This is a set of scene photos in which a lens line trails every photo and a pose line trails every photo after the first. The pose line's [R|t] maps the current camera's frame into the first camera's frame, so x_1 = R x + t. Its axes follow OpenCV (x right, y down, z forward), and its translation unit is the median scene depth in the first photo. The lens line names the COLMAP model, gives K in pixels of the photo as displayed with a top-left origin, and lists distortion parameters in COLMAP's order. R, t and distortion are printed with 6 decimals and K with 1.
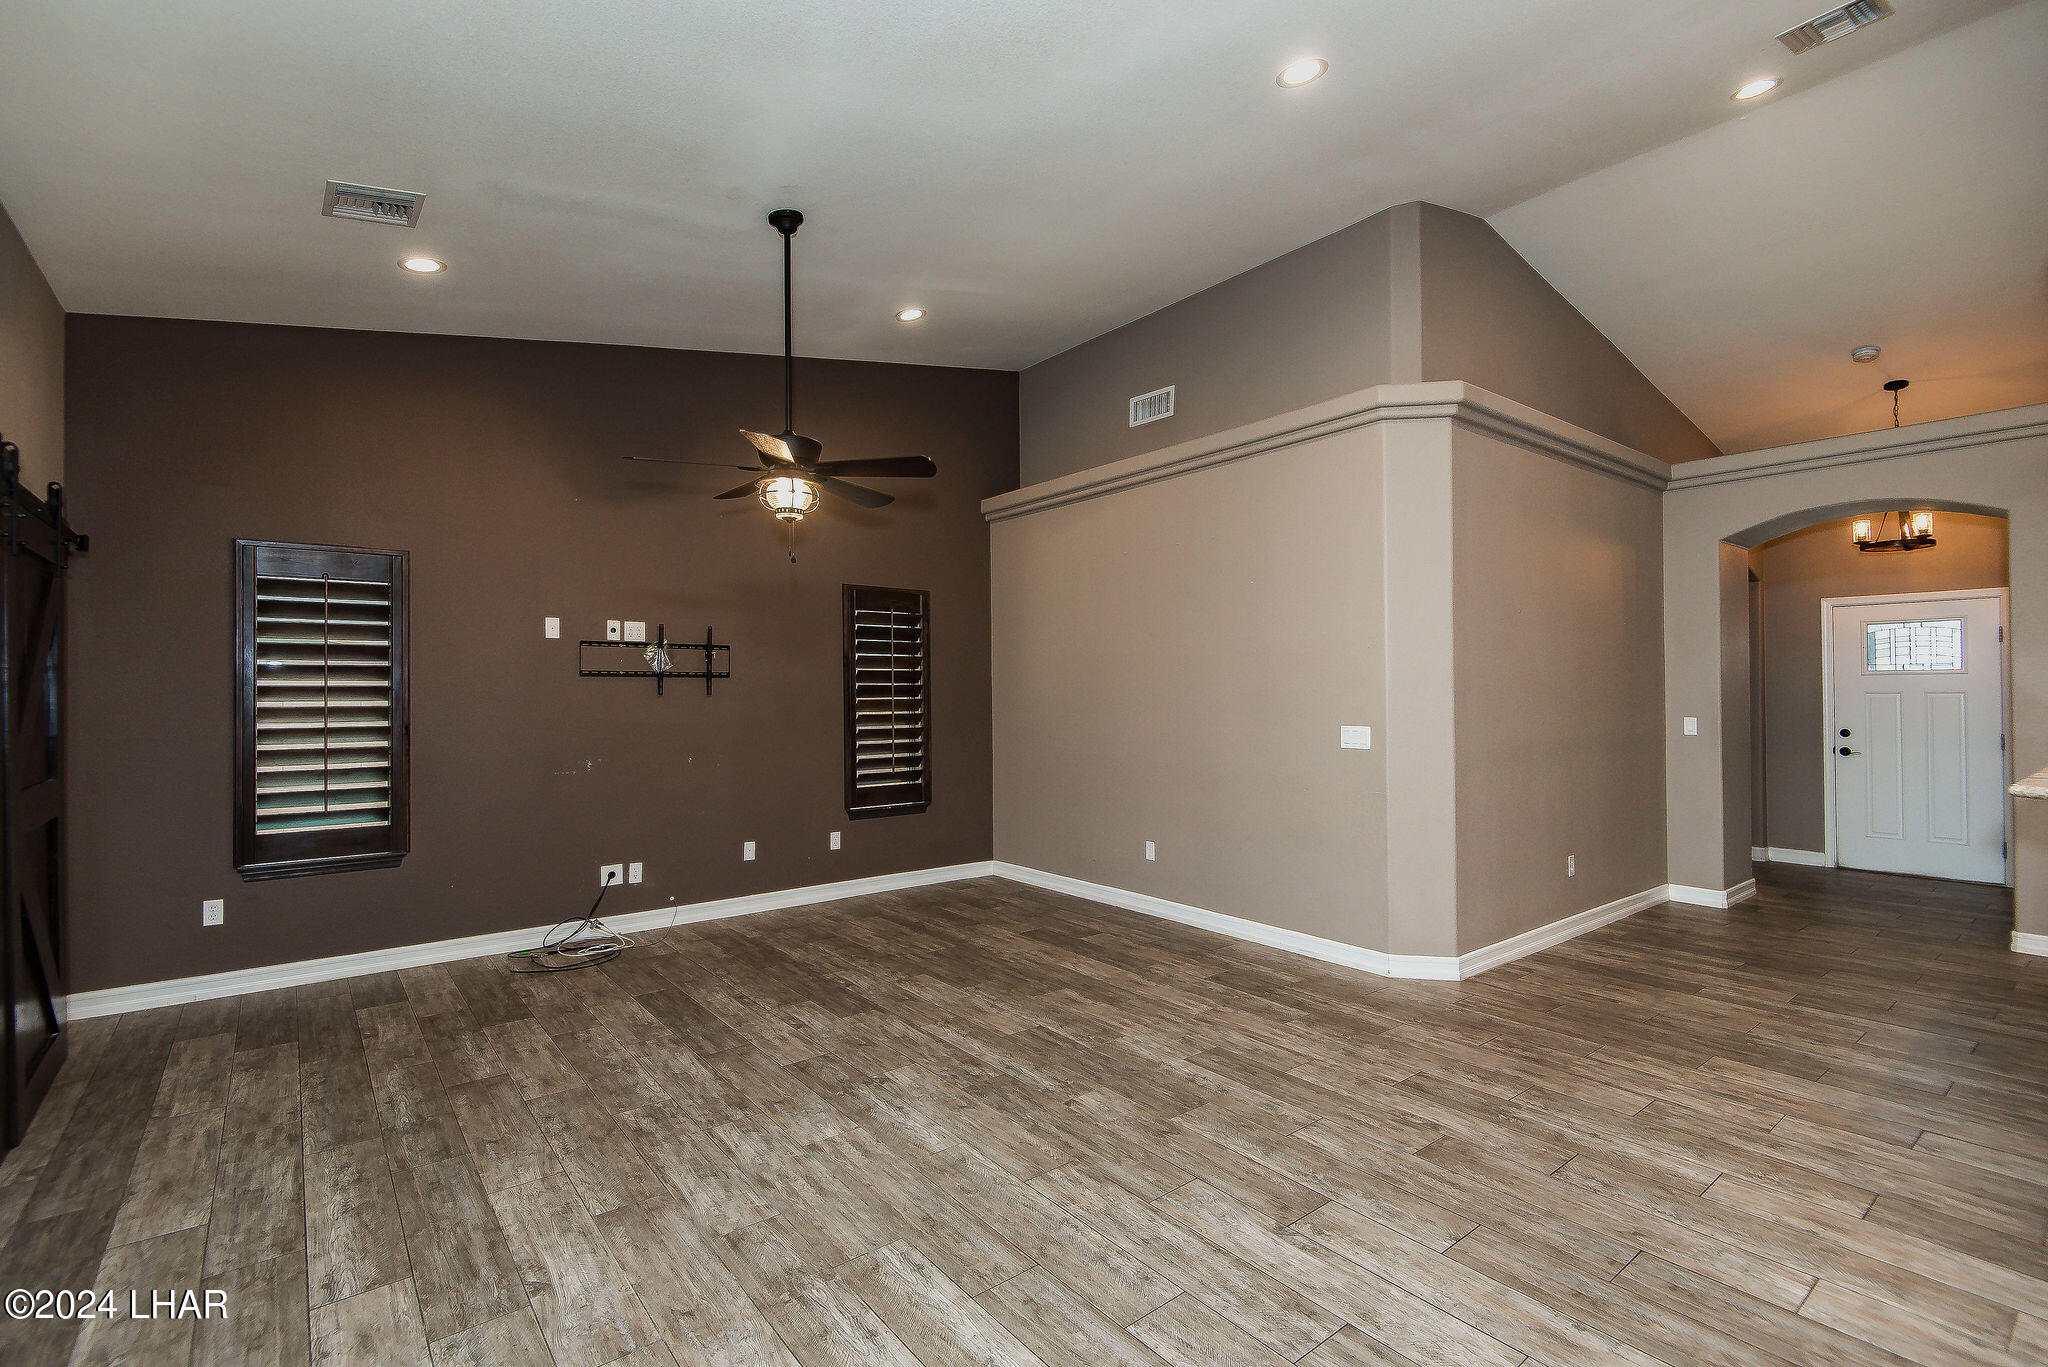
lens RADIAL K [[924.8, 0, 1029.7], [0, 924.8, 685.0], [0, 0, 1]] dist [0.019284, -0.010015]
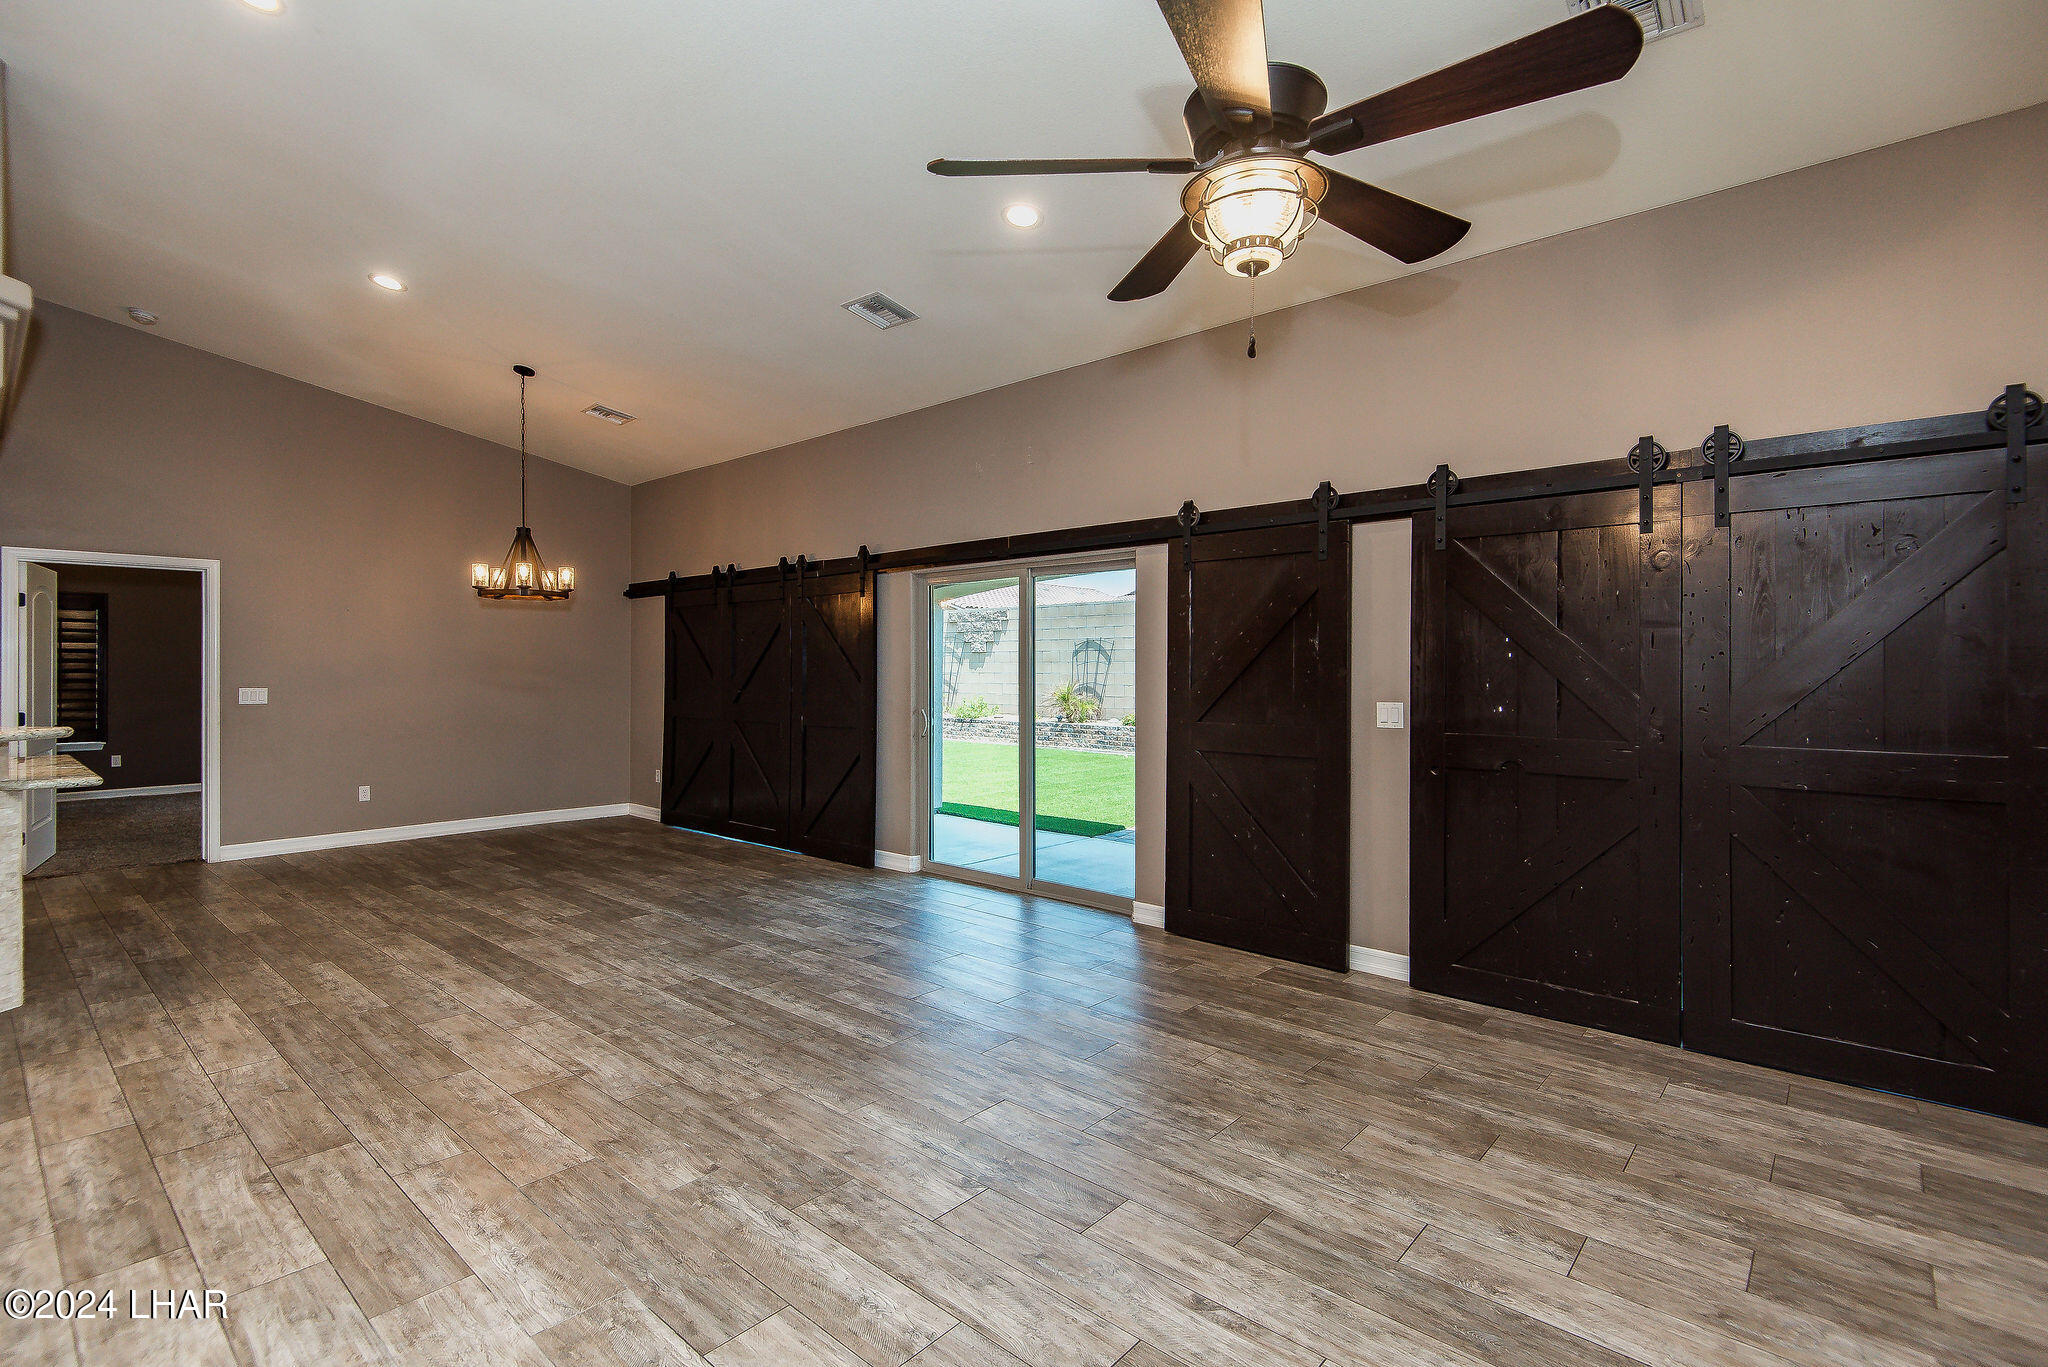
lens RADIAL K [[924.8, 0, 1016.8], [0, 924.8, 688.5], [0, 0, 1]] dist [0.019284, -0.010015]
pose [[-0.986098, 0.004964, -0.166089, -0.076202], [0.002692, 0.999900, 0.013903, 0.029350], [0.166142, 0.013263, -0.986013, 1.663534]]
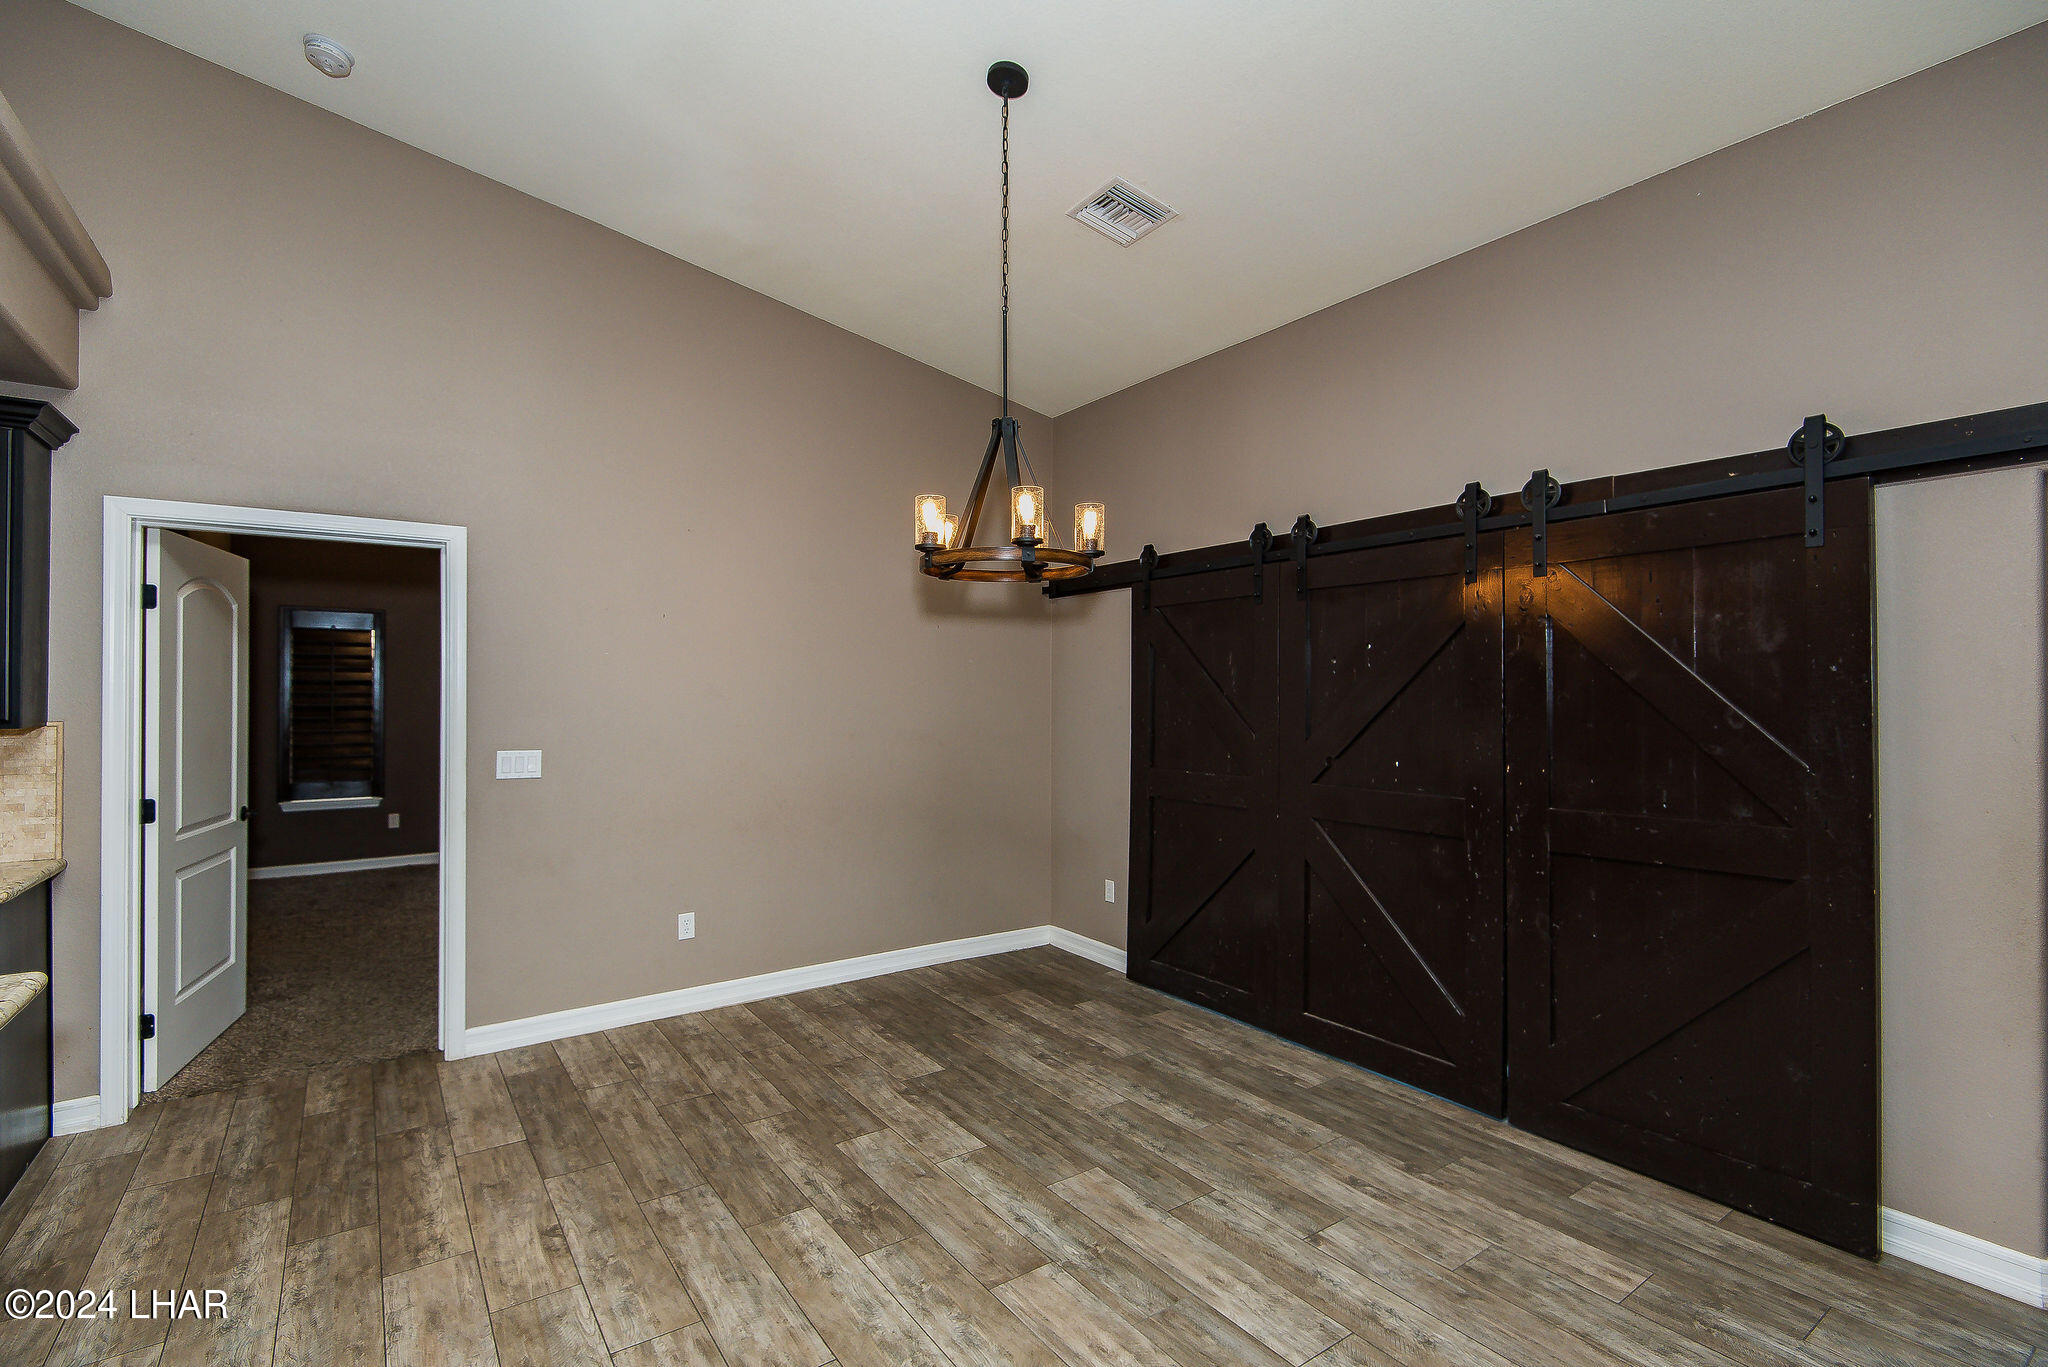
lens RADIAL K [[924.8, 0, 1026.9], [0, 924.8, 689.7], [0, 0, 1]] dist [0.019284, -0.010015]
pose [[-0.998409, 0.002158, 0.056342, 0.509900], [0.001574, 0.999944, -0.010421, -0.009392], [-0.056362, -0.010315, -0.998357, 0.539269]]
